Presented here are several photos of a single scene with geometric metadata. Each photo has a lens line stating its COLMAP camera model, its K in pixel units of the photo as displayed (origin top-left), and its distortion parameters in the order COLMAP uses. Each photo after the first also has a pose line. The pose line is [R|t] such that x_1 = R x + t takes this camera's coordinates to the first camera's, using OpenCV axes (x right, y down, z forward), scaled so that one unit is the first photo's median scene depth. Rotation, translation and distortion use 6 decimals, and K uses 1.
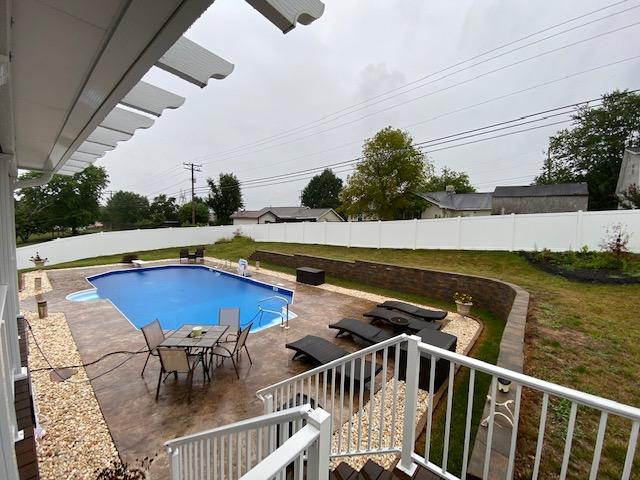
lens RADIAL K [[258.8, 0, 322.1], [0, 258.8, 239.3], [0, 0, 1]] dist [0.024672, -0.019783]
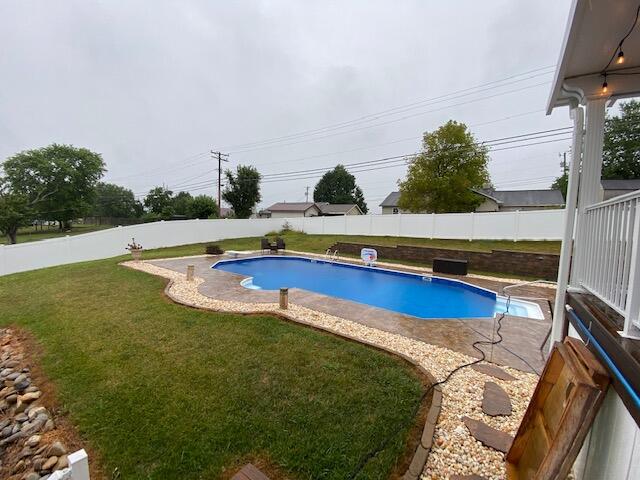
lens RADIAL K [[258.8, 0, 322.1], [0, 258.8, 239.3], [0, 0, 1]] dist [0.024672, -0.019783]
pose [[0.996024, 0.008764, 0.088650, -0.209633], [-0.008851, 0.999961, 0.000596, 0.016952], [-0.088641, -0.001378, 0.996063, 0.034337]]
